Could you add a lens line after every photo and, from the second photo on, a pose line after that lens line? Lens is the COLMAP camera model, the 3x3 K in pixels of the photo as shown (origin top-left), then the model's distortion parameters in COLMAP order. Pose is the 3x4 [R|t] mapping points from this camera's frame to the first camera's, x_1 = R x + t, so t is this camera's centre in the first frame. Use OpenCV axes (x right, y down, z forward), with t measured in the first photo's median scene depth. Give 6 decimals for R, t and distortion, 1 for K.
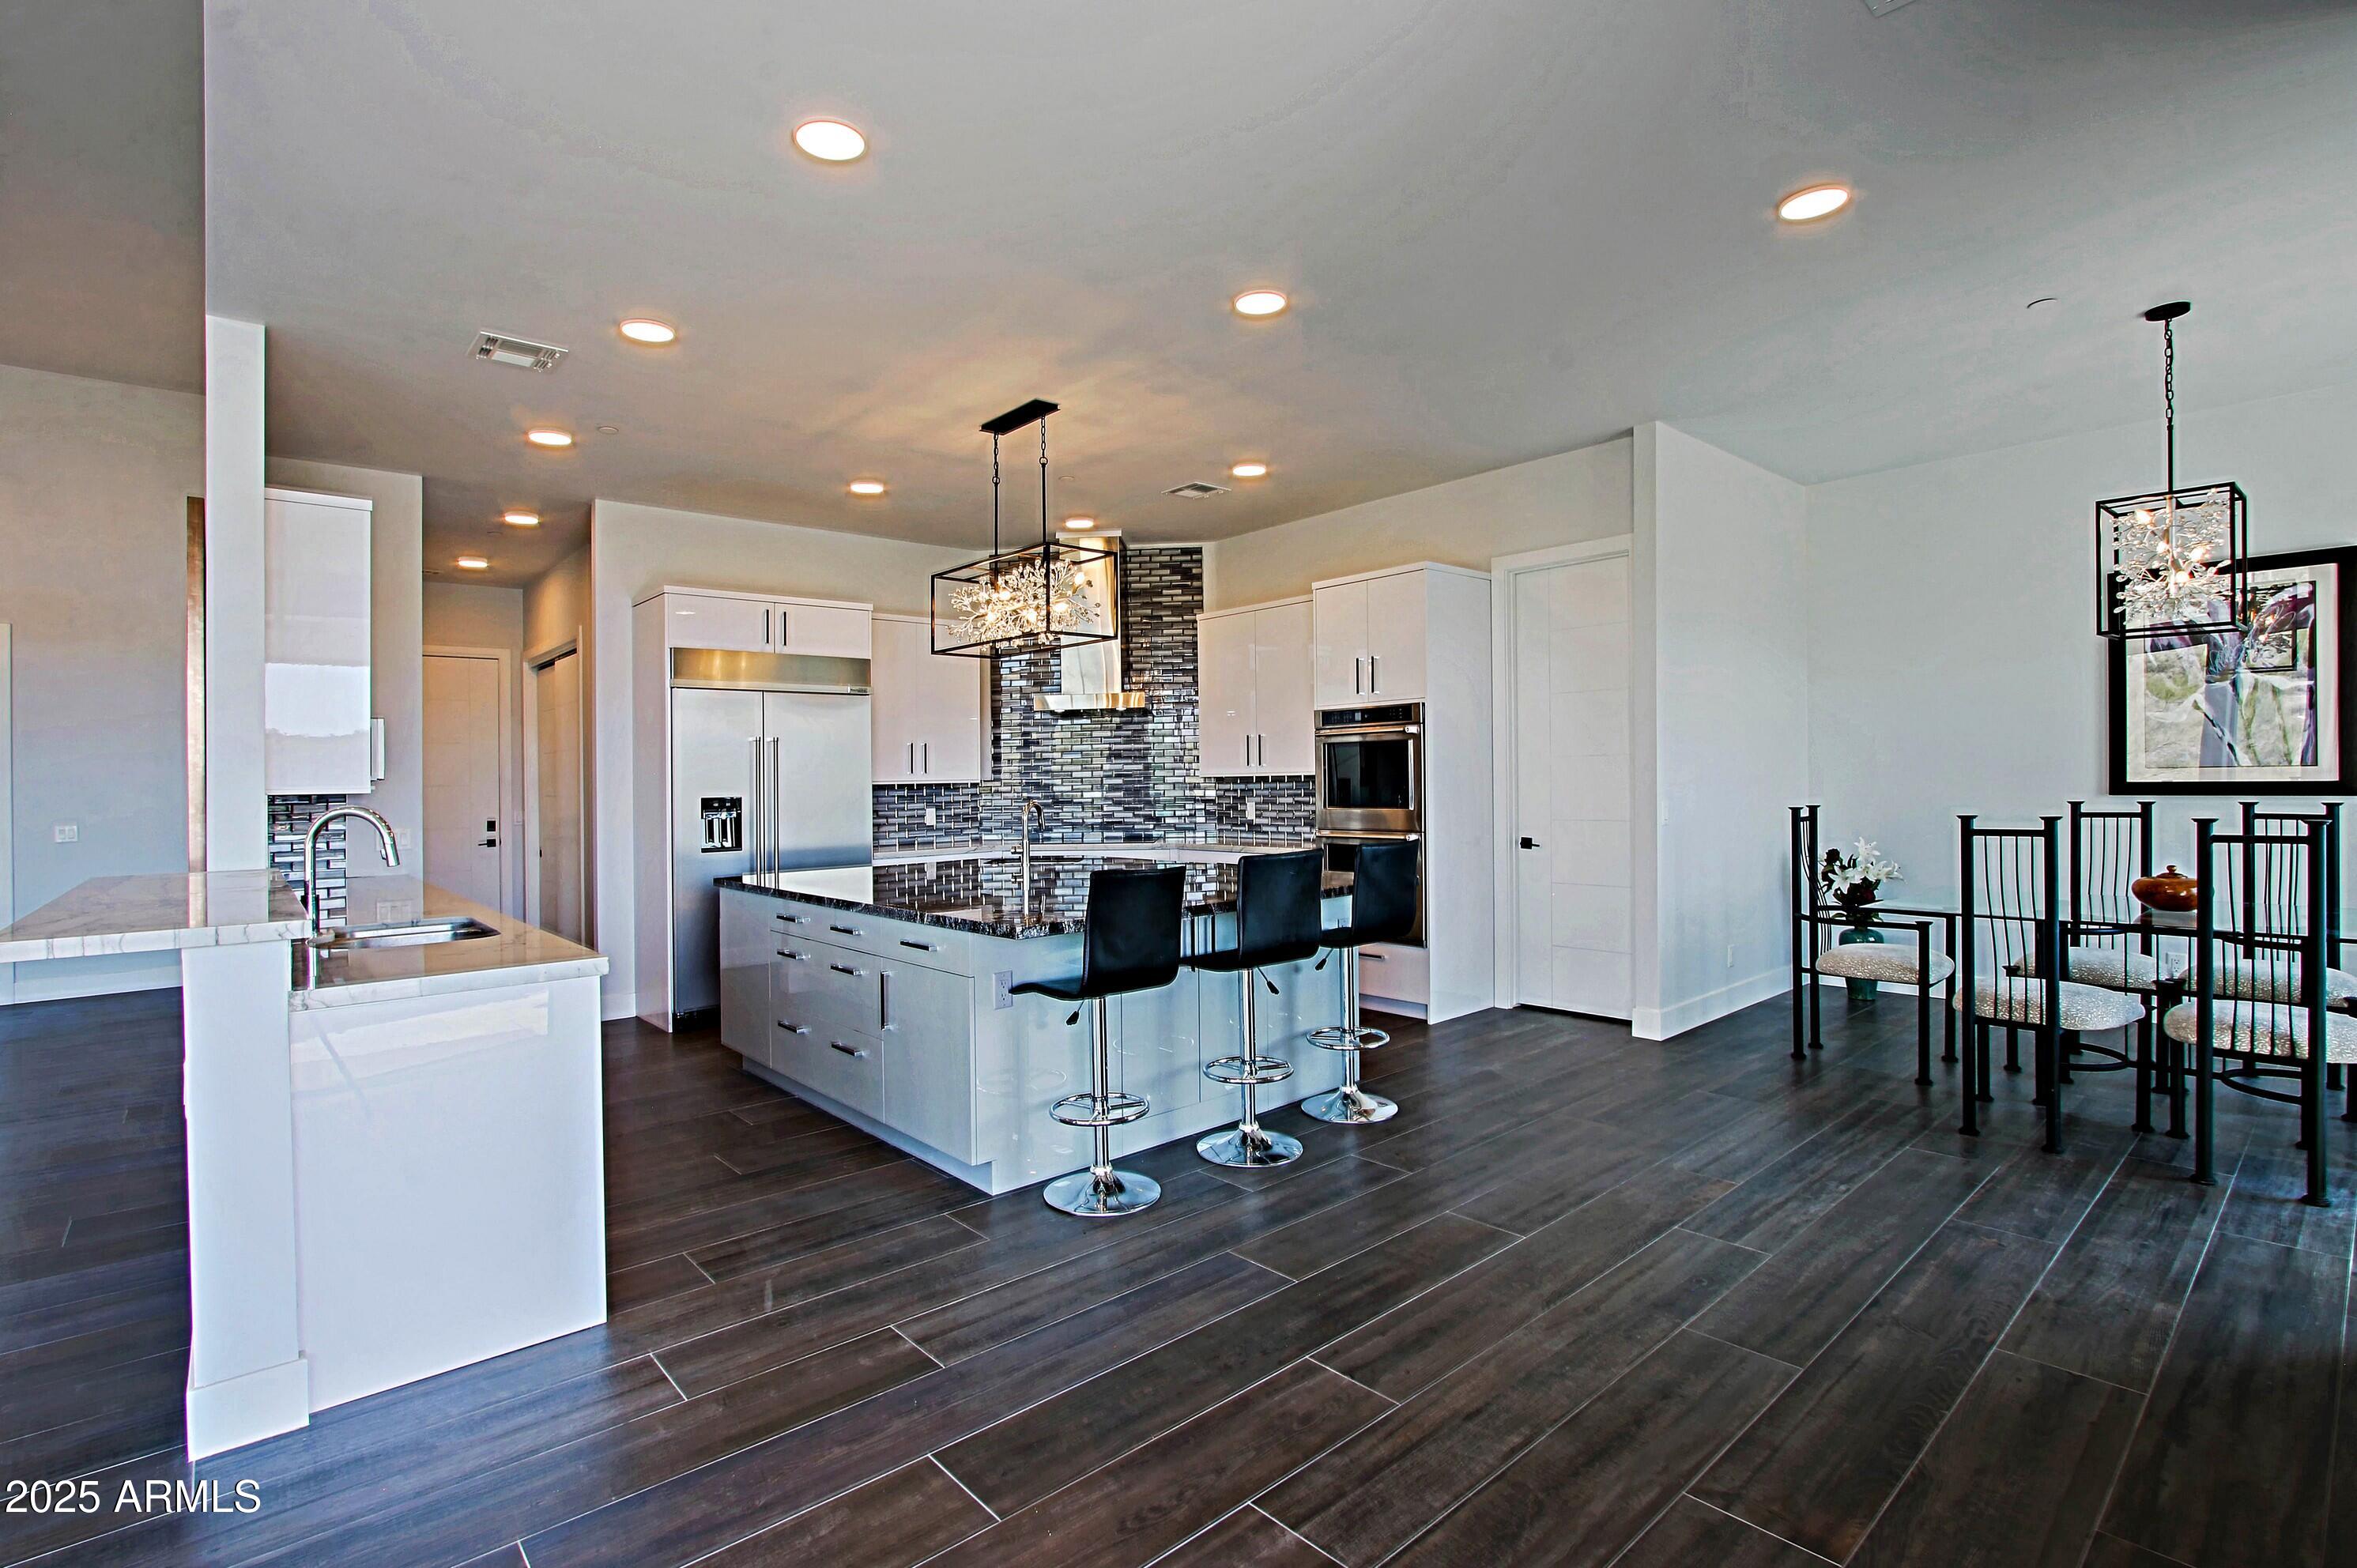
lens RADIAL K [[1081.7, 0, 1151.6], [0, 1081.7, 803.9], [0, 0, 1]] dist [-0.012046, -0.001100]
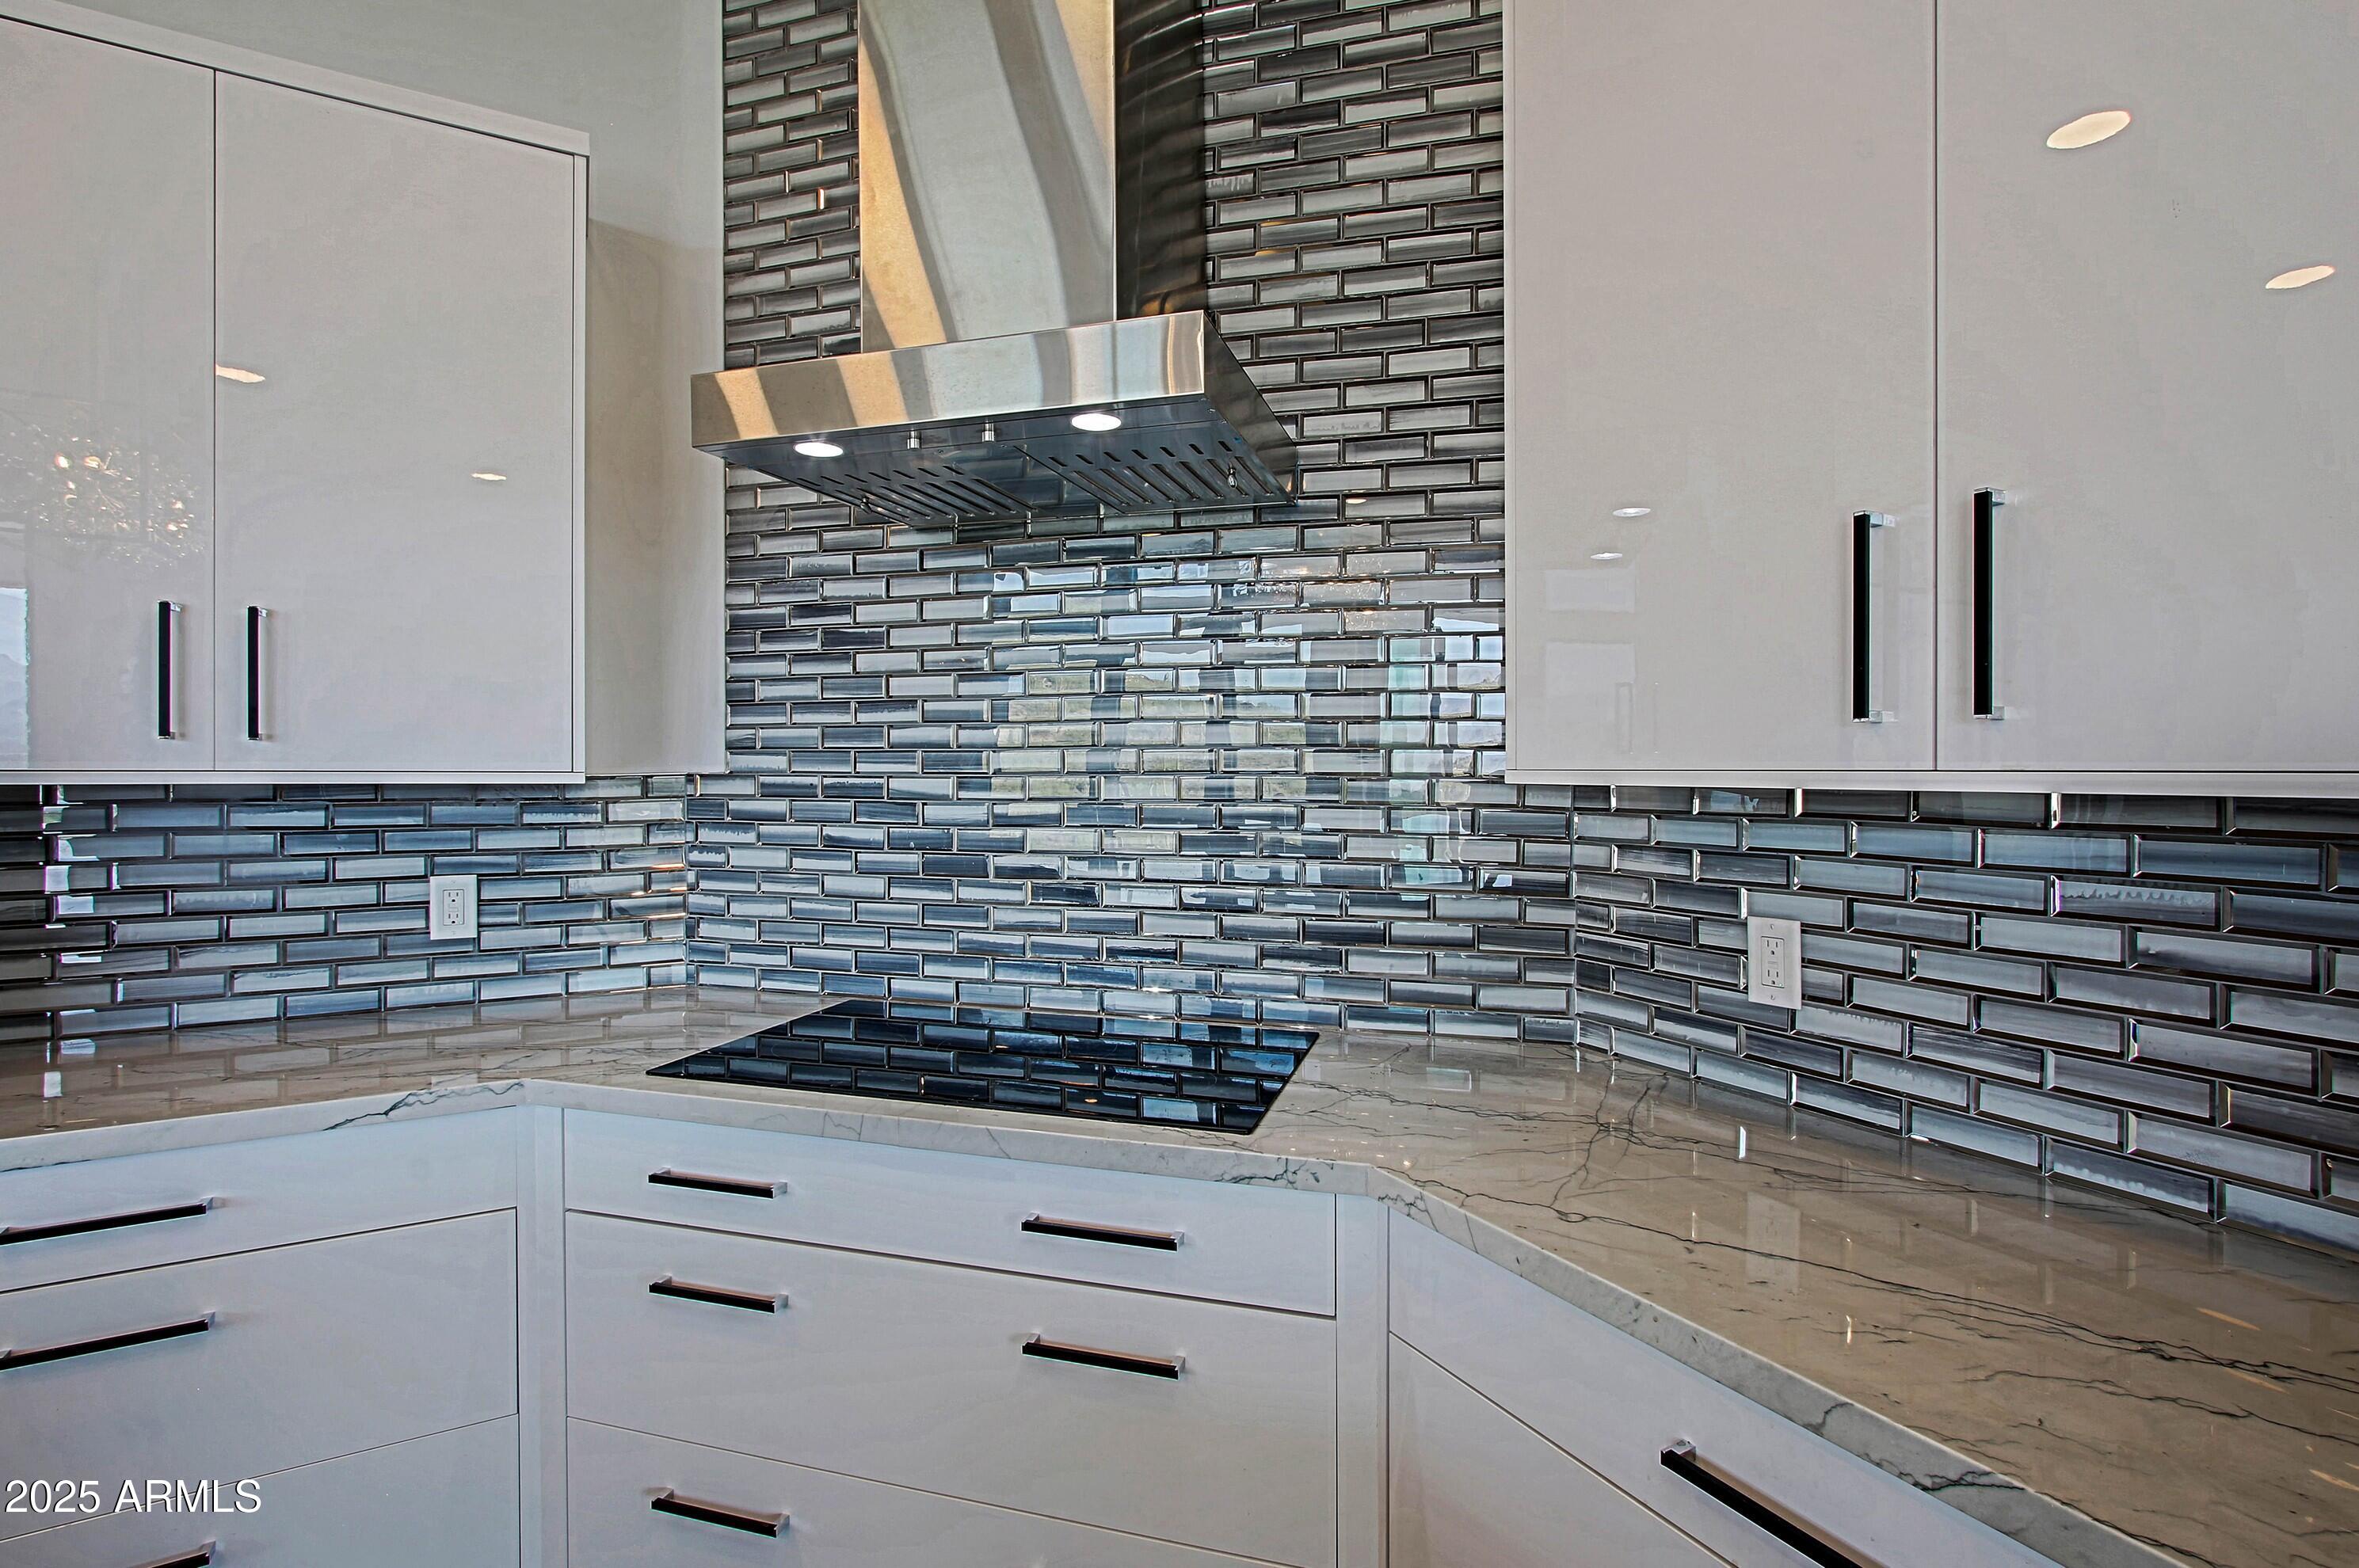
lens RADIAL K [[1101.9, 0, 1201.9], [0, 1101.9, 785.0], [0, 0, 1]] dist [-0.013148, 0.004752]
pose [[0.985324, 0.021655, -0.169313, 0.030304], [-0.023988, 0.999643, -0.011746, -0.025888], [0.168998, 0.015635, 0.985492, 0.999559]]
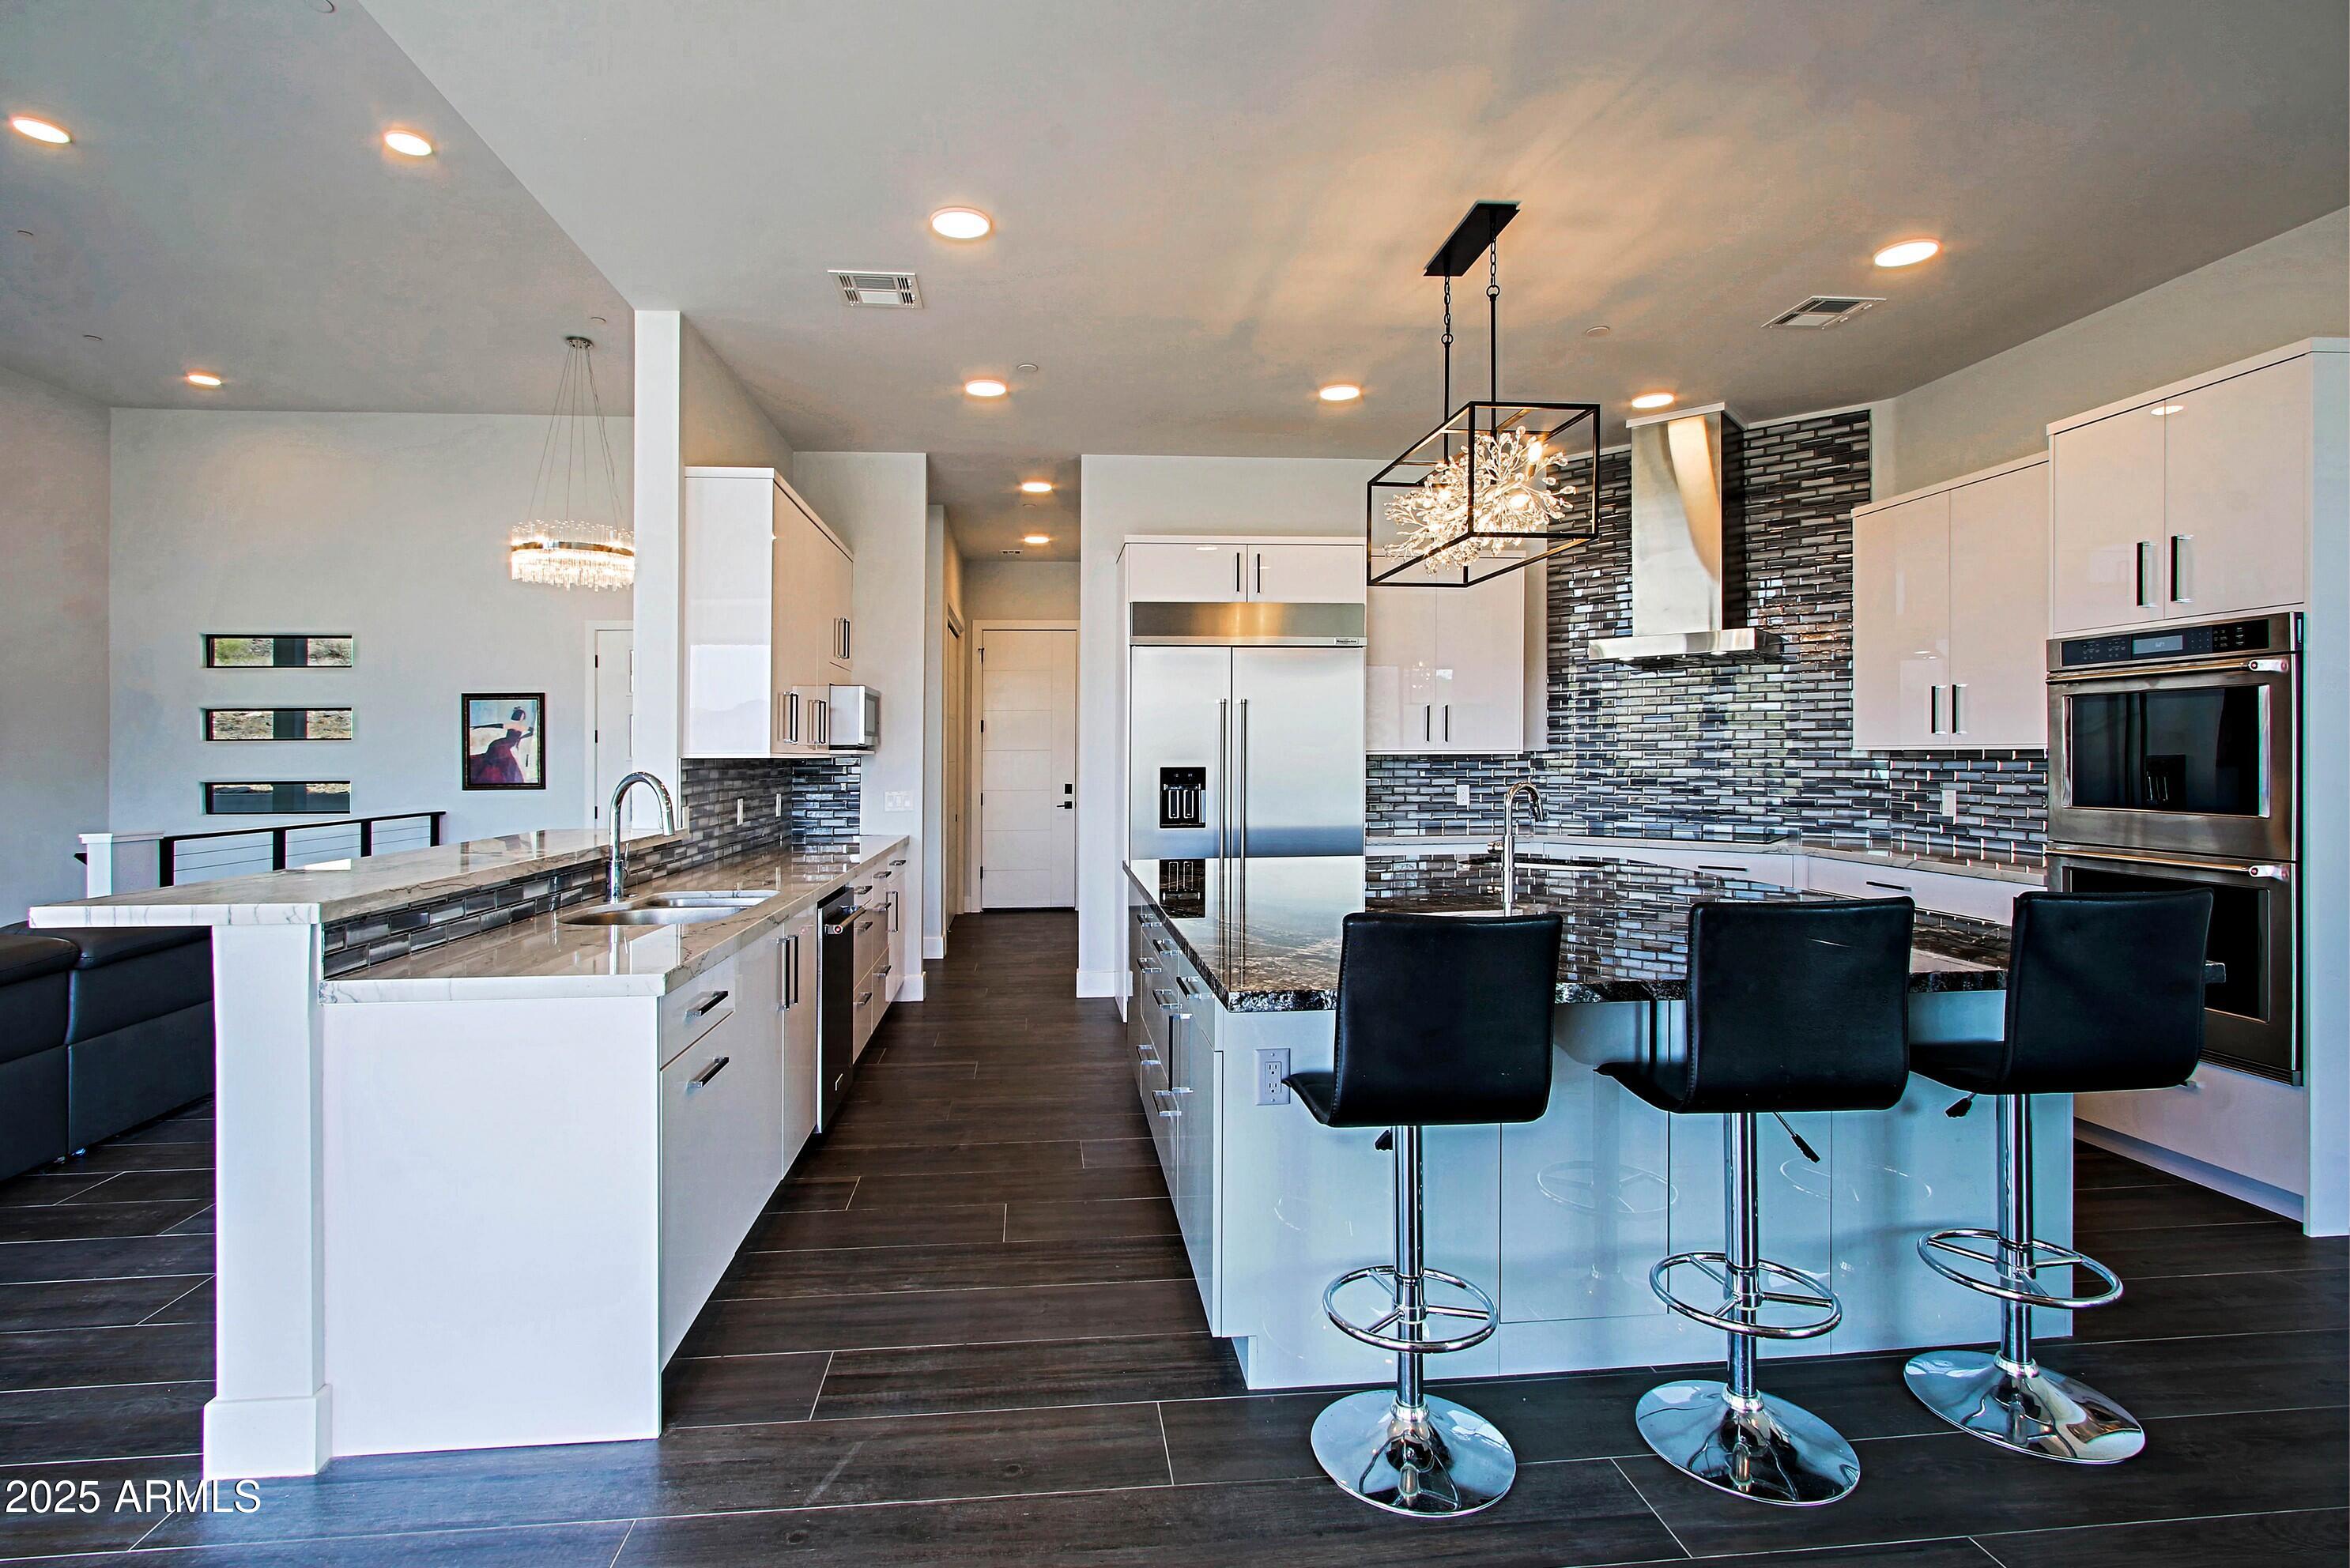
lens RADIAL K [[1107.0, 0, 1120.3], [0, 1107.0, 764.2], [0, 0, 1]] dist [0.000831, 0.001122]
pose [[0.813300, 0.018202, -0.581560, 0.093564], [-0.022526, 0.999746, -0.000210, -0.007421], [0.581409, 0.013271, 0.813503, 0.218810]]
